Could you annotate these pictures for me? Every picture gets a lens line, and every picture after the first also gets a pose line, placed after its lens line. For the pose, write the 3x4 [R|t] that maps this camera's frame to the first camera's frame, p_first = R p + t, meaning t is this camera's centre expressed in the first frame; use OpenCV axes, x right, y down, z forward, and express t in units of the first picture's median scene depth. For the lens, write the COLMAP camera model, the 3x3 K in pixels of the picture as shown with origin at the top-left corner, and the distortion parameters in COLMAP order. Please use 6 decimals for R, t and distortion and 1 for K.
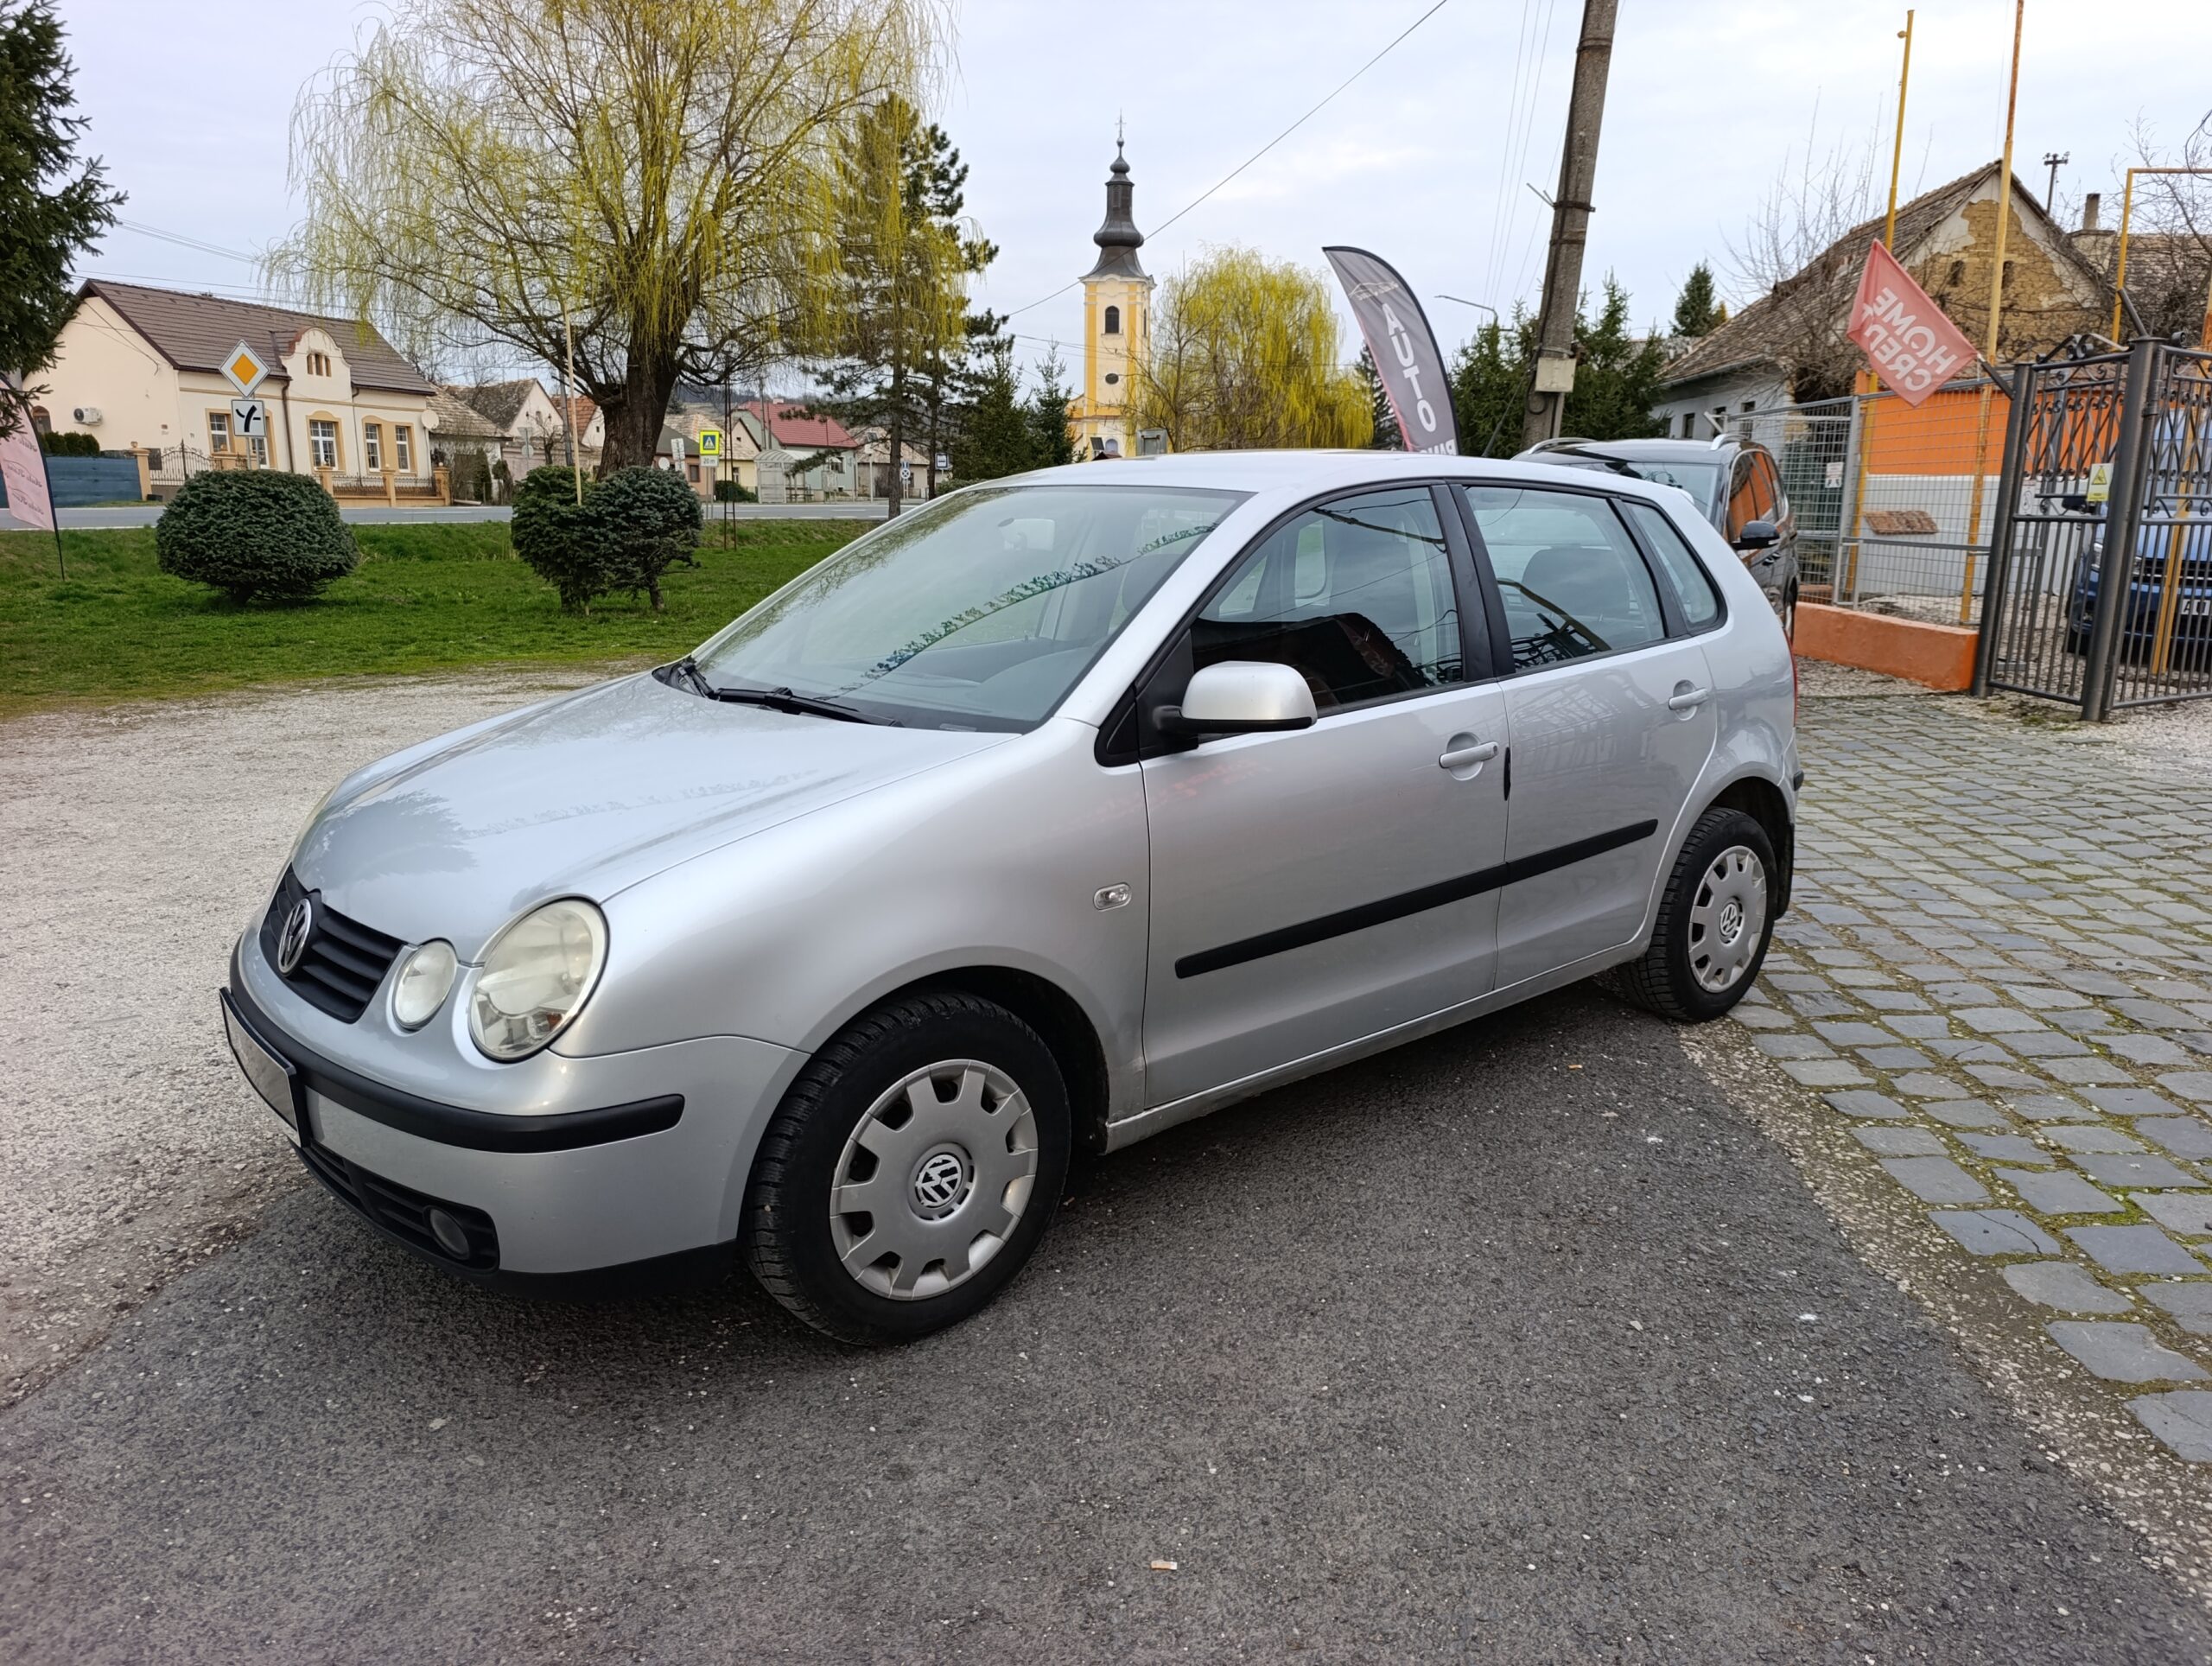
lens RADIAL K [[1511.5, 0, 1113.2], [0, 1511.5, 837.9], [0, 0, 1]] dist [0.012439, -0.023071]
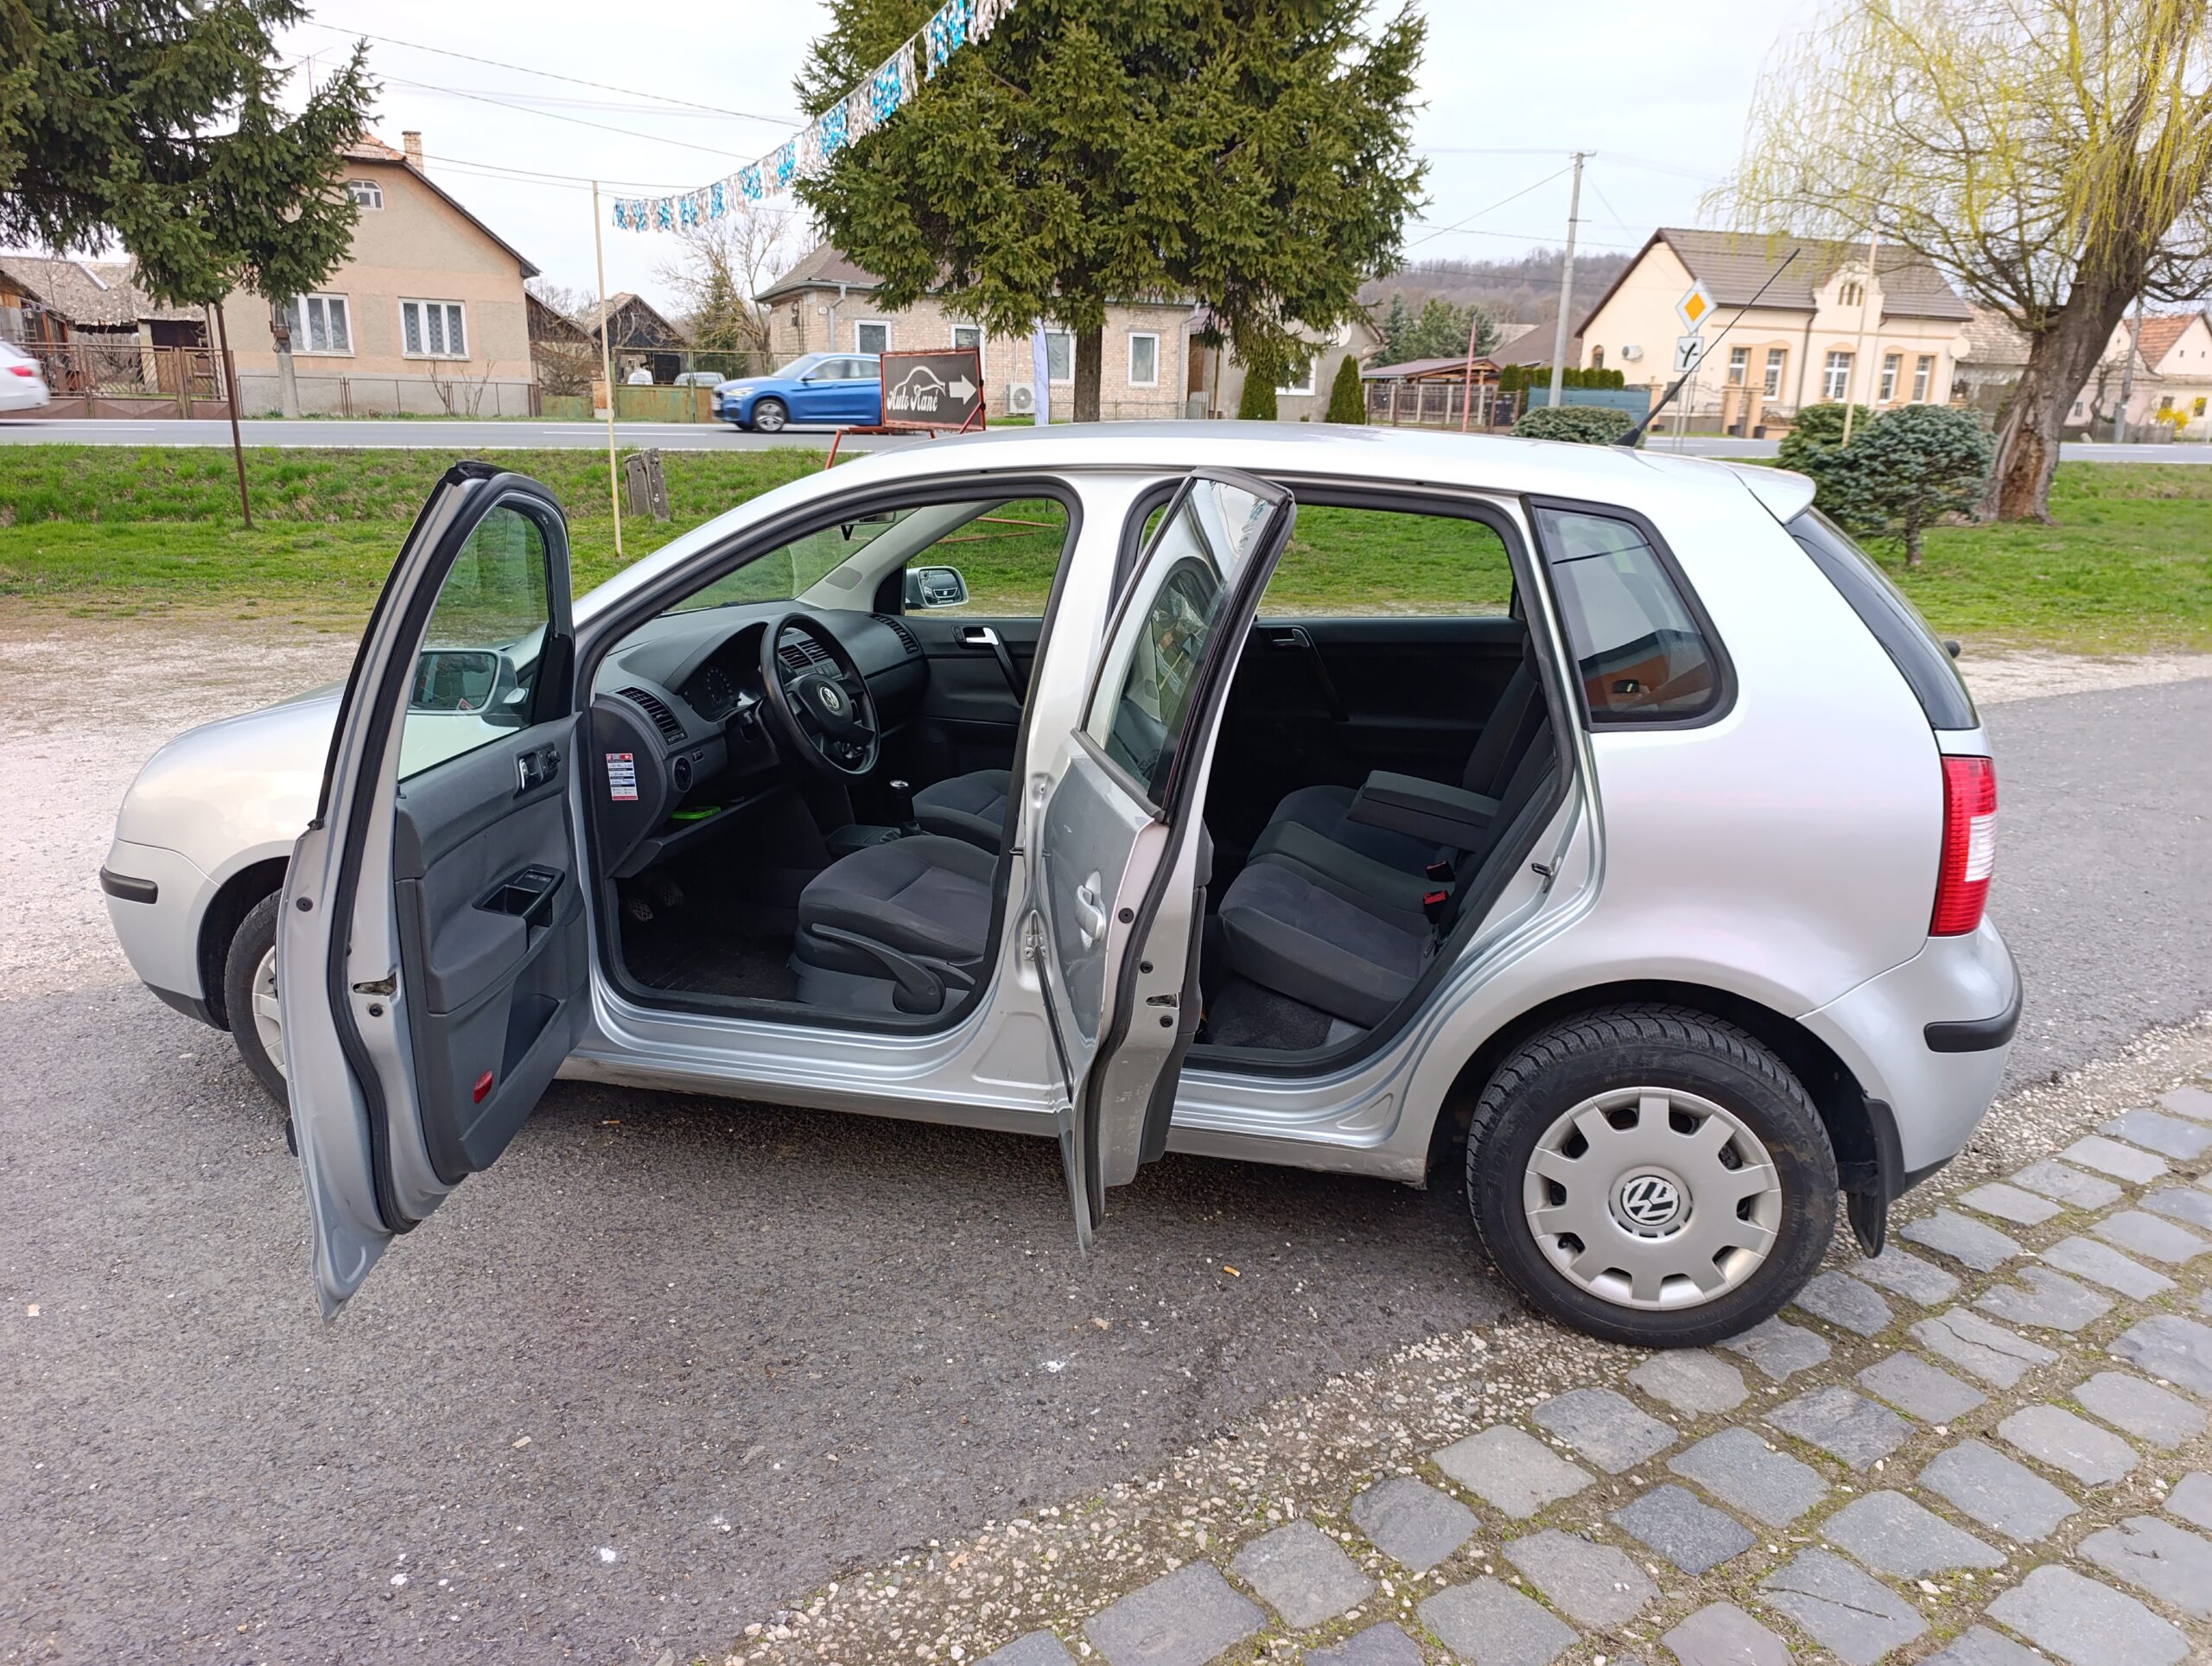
lens RADIAL K [[1511.5, 0, 1106.6], [0, 1511.5, 835.4], [0, 0, 1]] dist [0.012439, -0.023071]
pose [[0.582507, 0.224771, -0.781130, 0.160399], [-0.191592, 0.971896, 0.136789, -0.029162], [0.789923, 0.069978, 0.609200, 0.097649]]
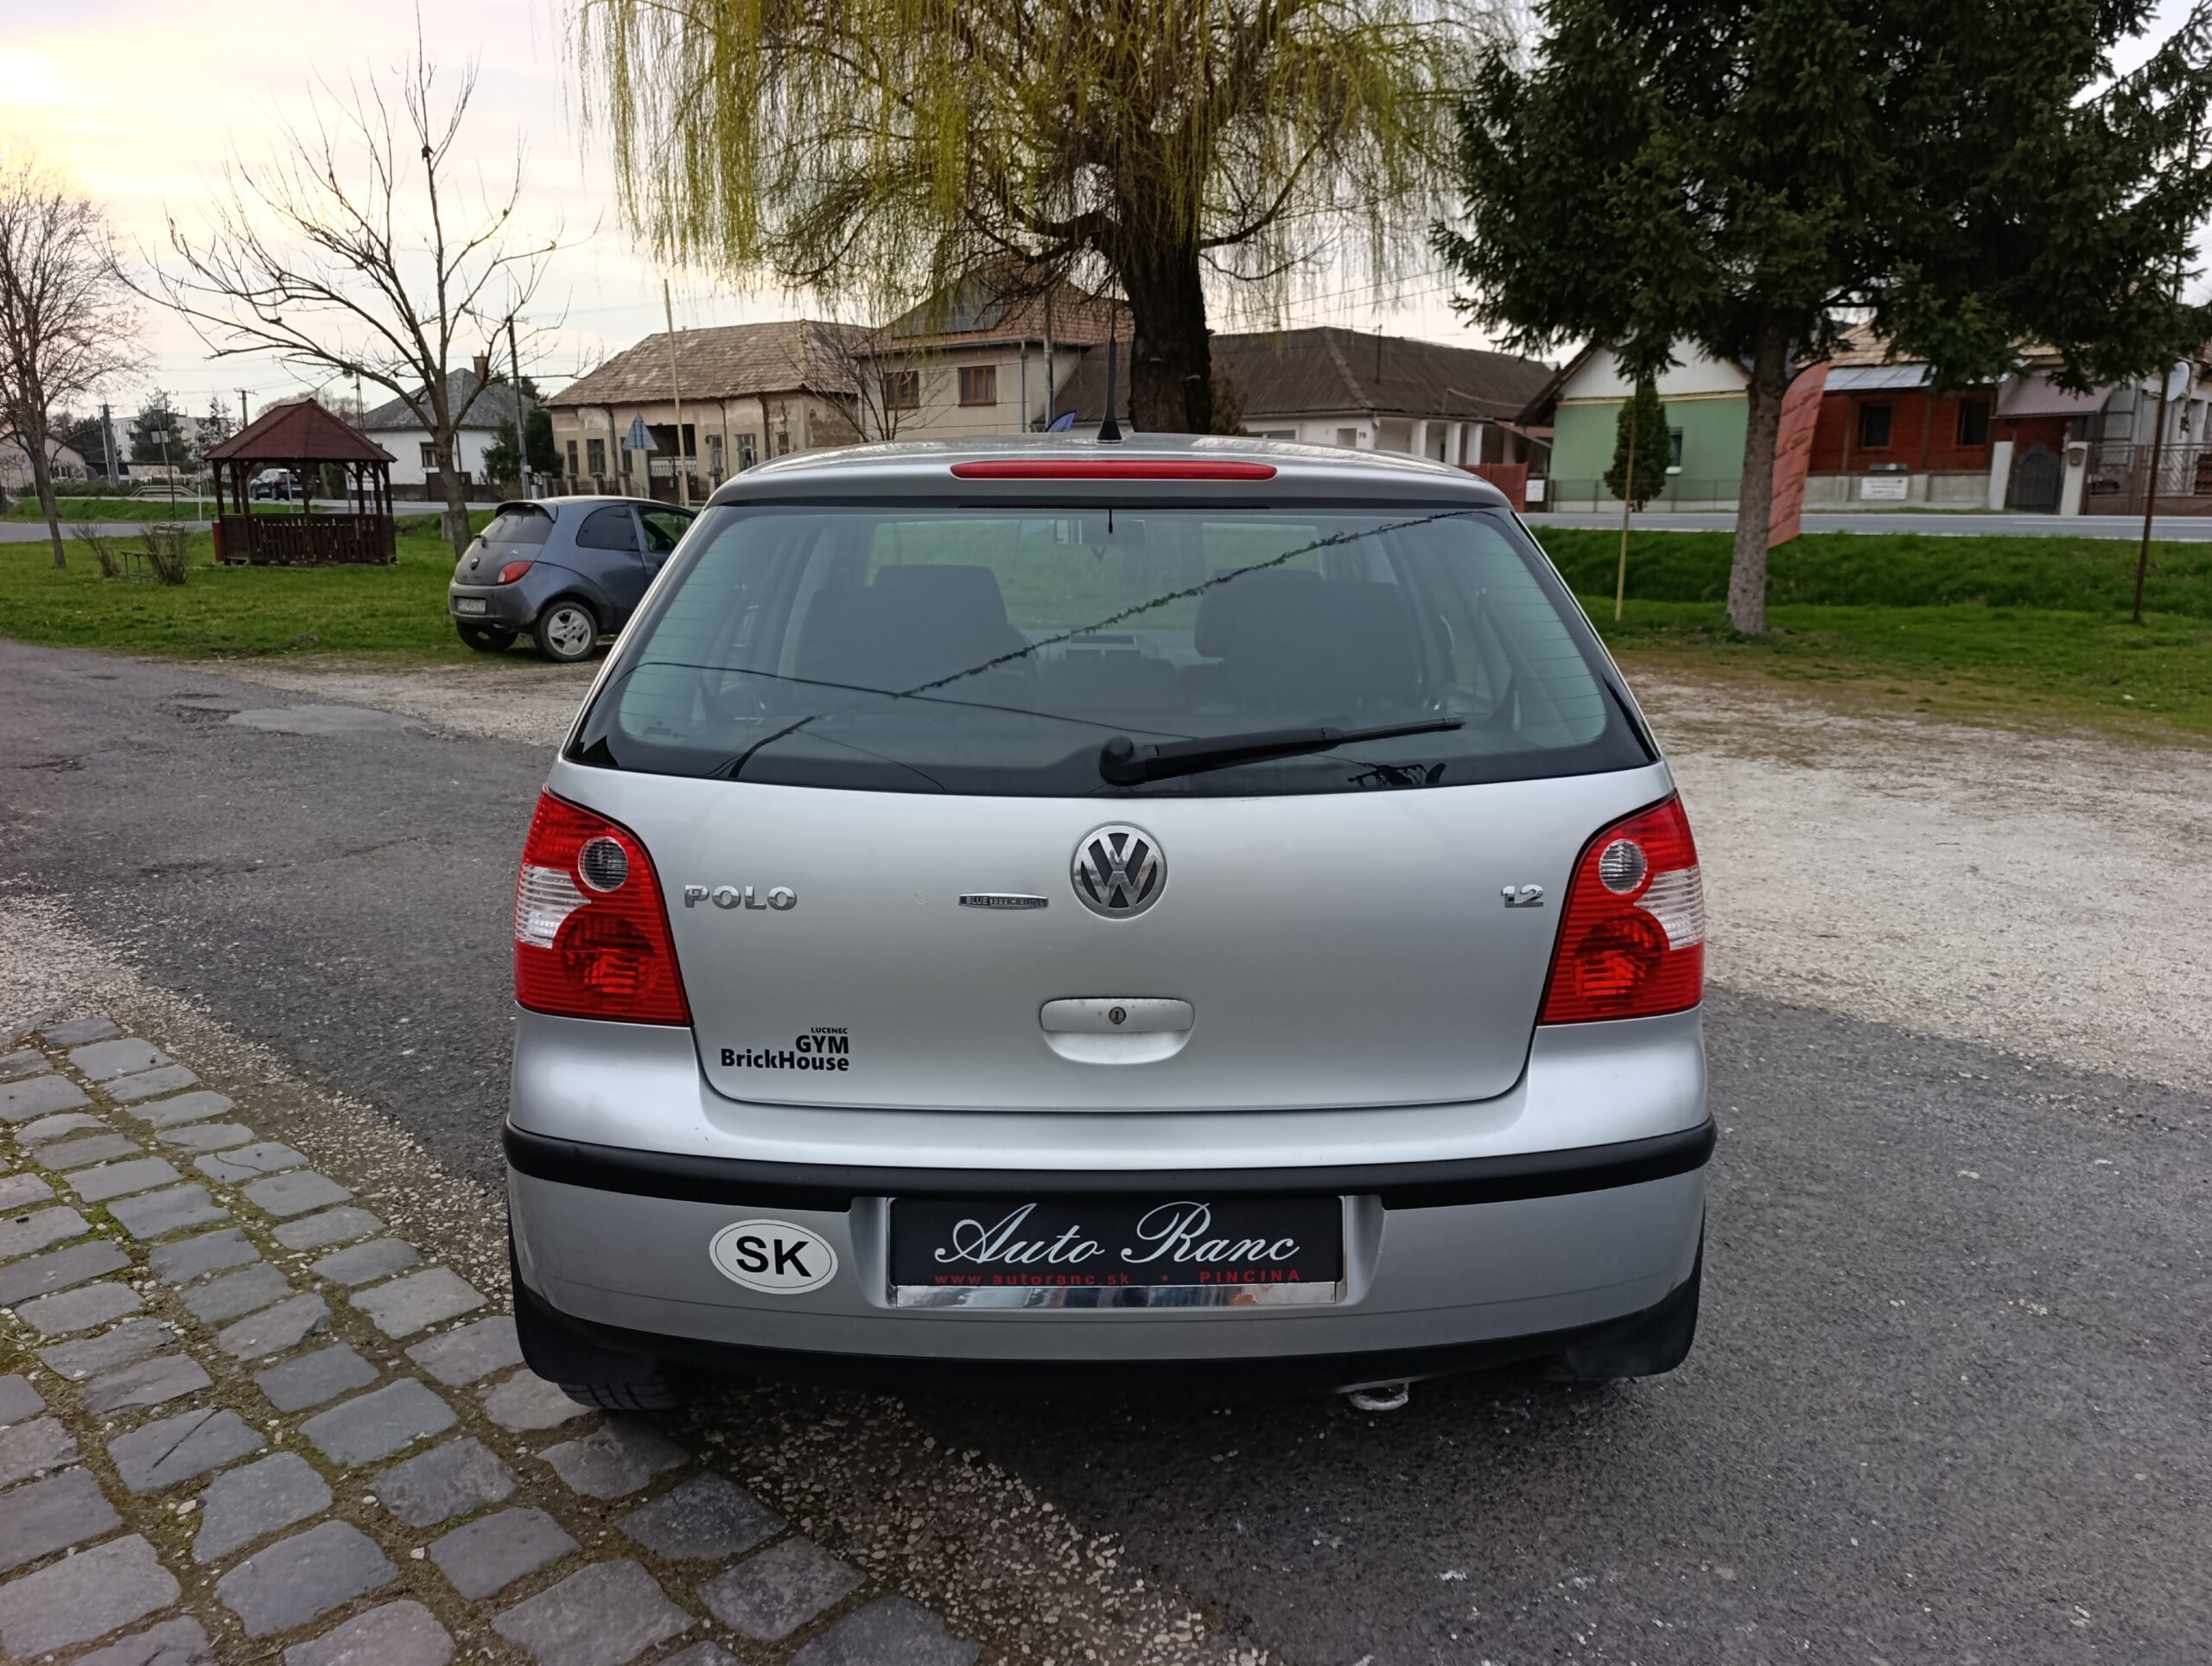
lens RADIAL K [[1511.5, 0, 1094.8], [0, 1511.5, 829.6], [0, 0, 1]] dist [0.012439, -0.023071]
pose [[-0.634855, 0.161002, -0.755670, 0.155973], [-0.171153, 0.924443, 0.340751, -0.070278], [0.753436, 0.345663, -0.559332, 0.315725]]
